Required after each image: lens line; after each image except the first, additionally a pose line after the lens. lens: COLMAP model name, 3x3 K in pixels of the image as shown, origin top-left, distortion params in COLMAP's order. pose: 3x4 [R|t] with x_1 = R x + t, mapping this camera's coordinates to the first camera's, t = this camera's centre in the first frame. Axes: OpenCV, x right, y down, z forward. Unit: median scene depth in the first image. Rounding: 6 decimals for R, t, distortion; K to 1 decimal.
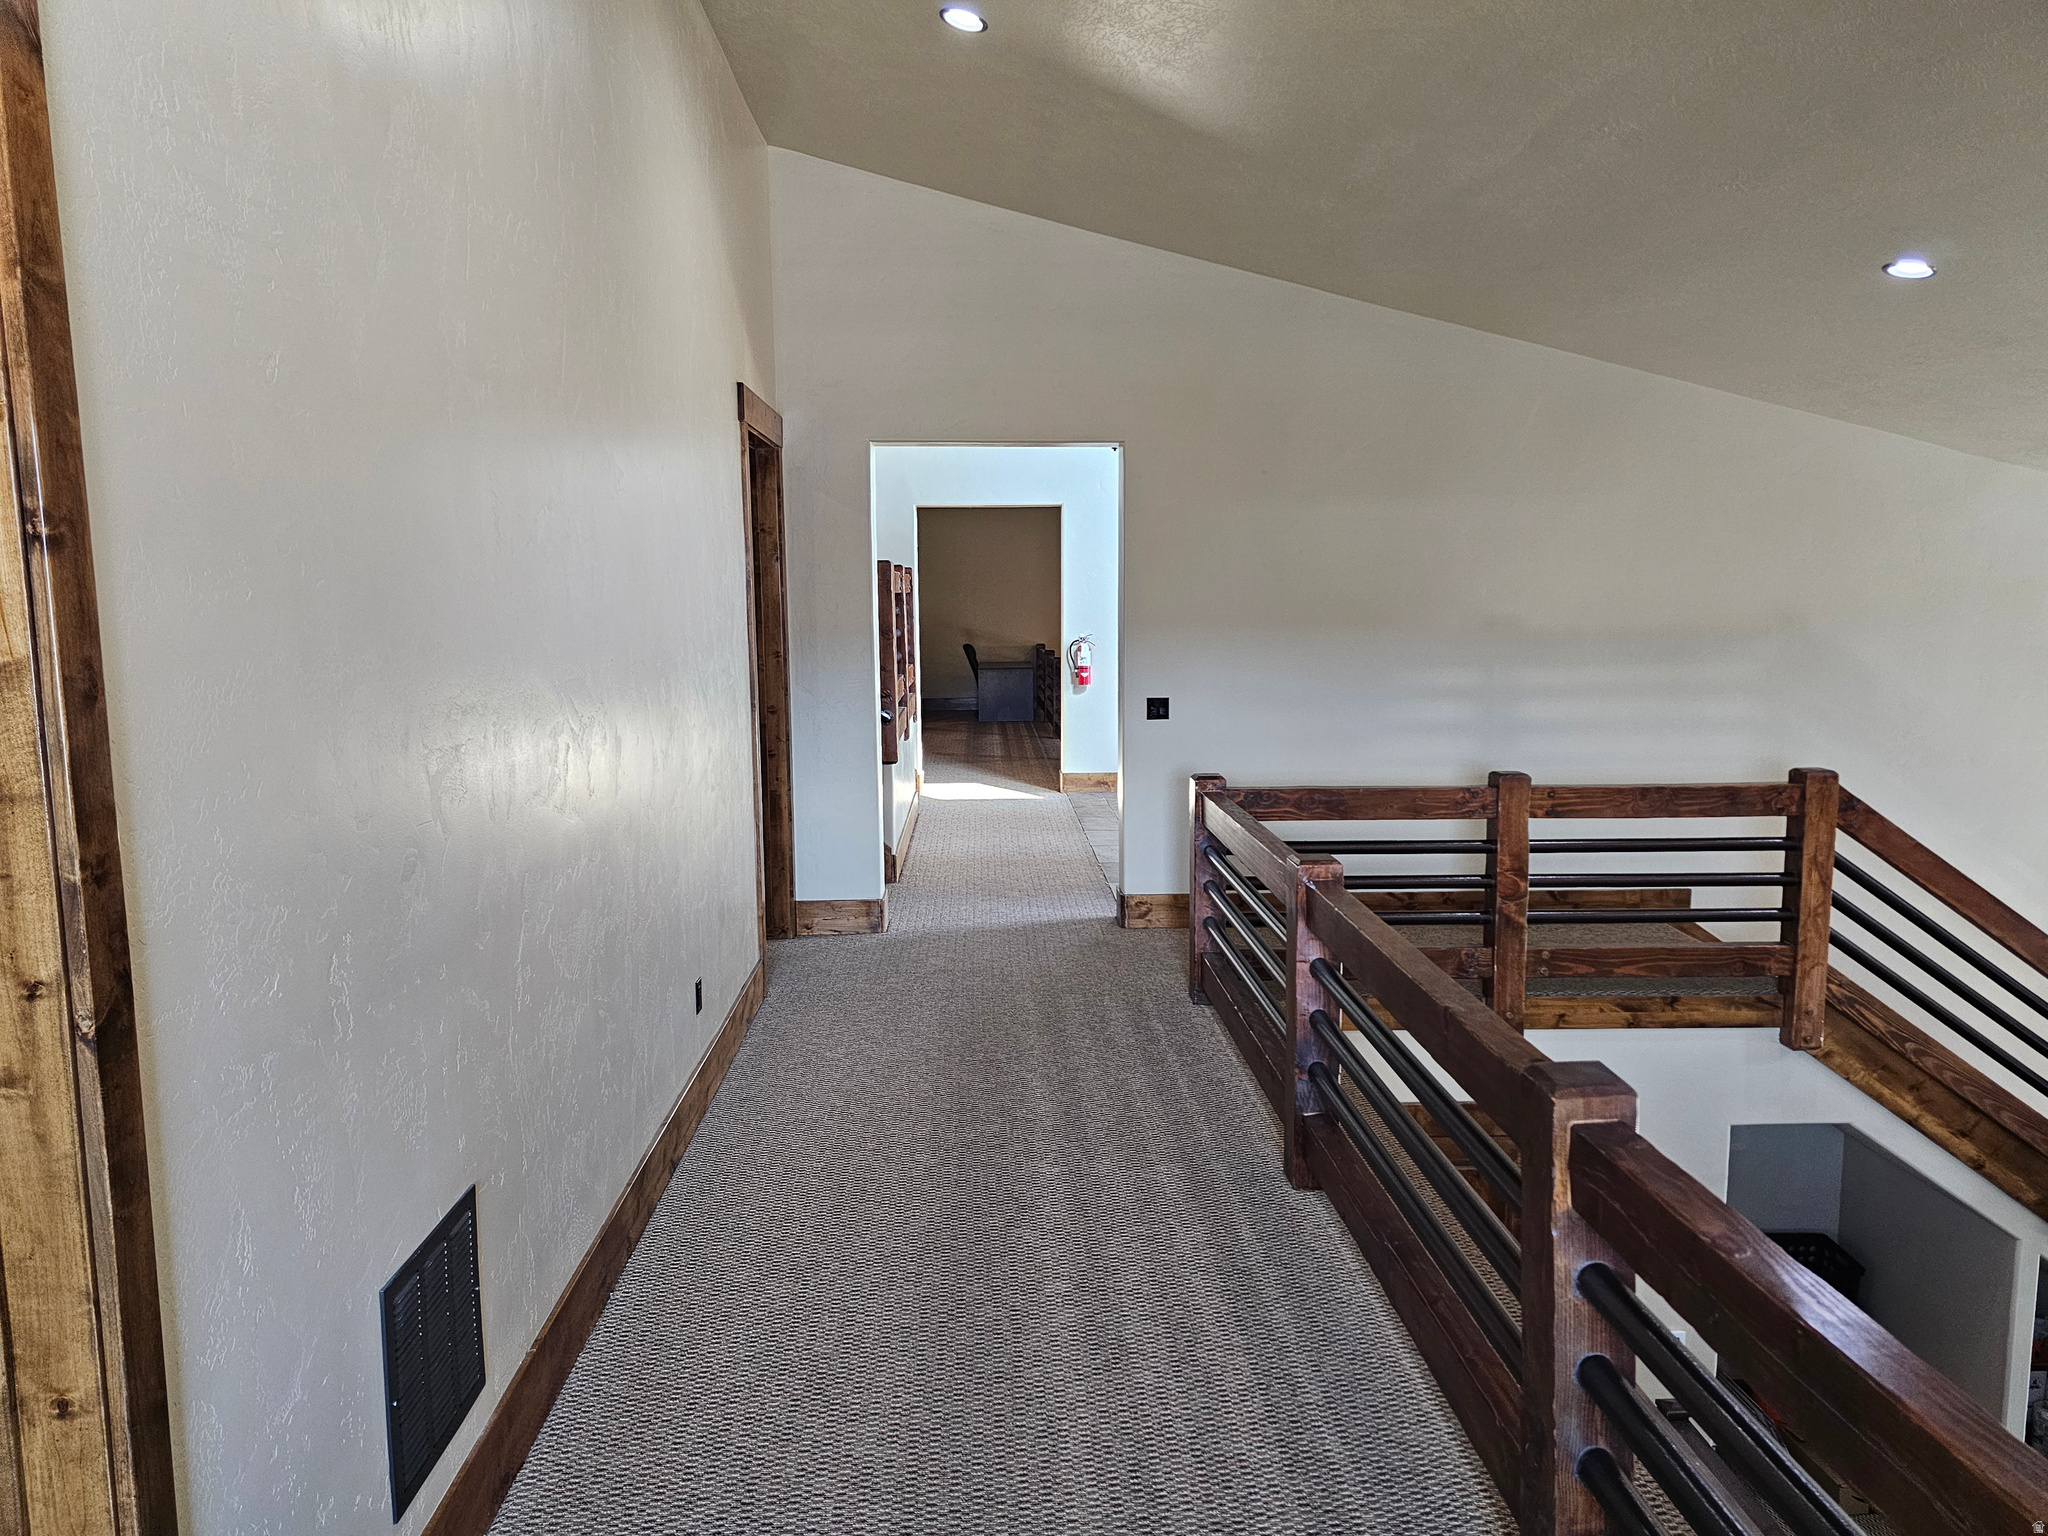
lens RADIAL K [[1370.9, 0, 1025.7], [0, 1370.9, 766.8], [0, 0, 1]] dist [0.040291, -0.025208]
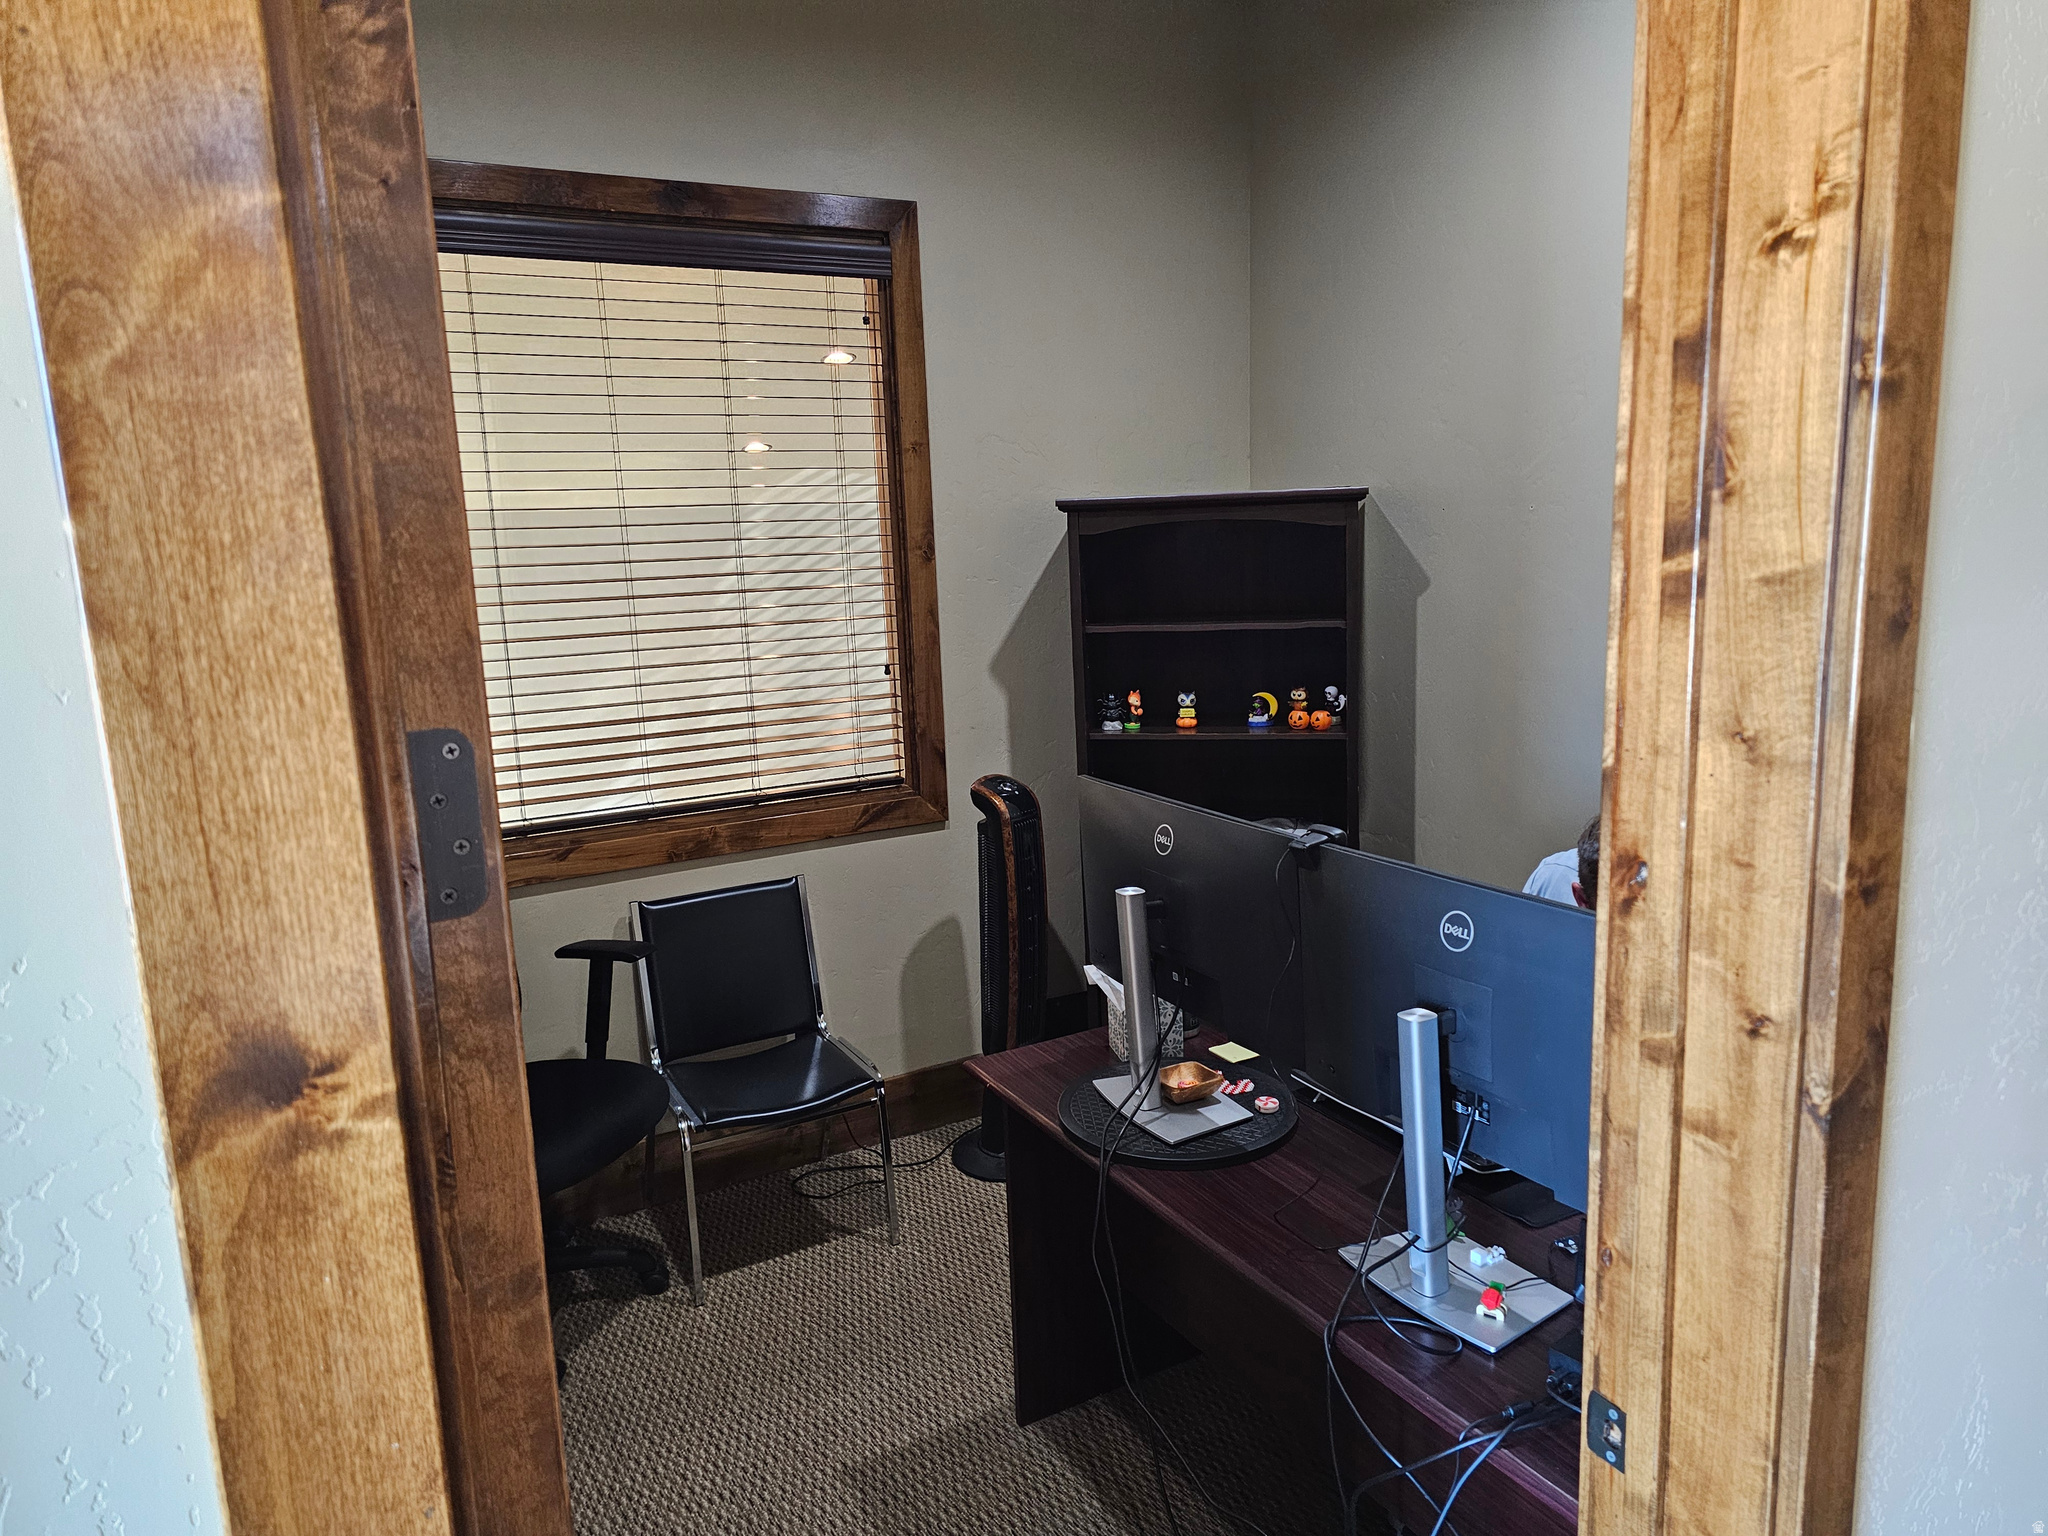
lens RADIAL K [[1370.9, 0, 1027.7], [0, 1370.9, 769.2], [0, 0, 1]] dist [0.040291, -0.025208]
pose [[0.445984, 0.151166, -0.882183, -0.265039], [-0.080854, 0.988409, 0.128493, -0.033424], [0.891382, 0.014023, 0.453037, 0.329554]]
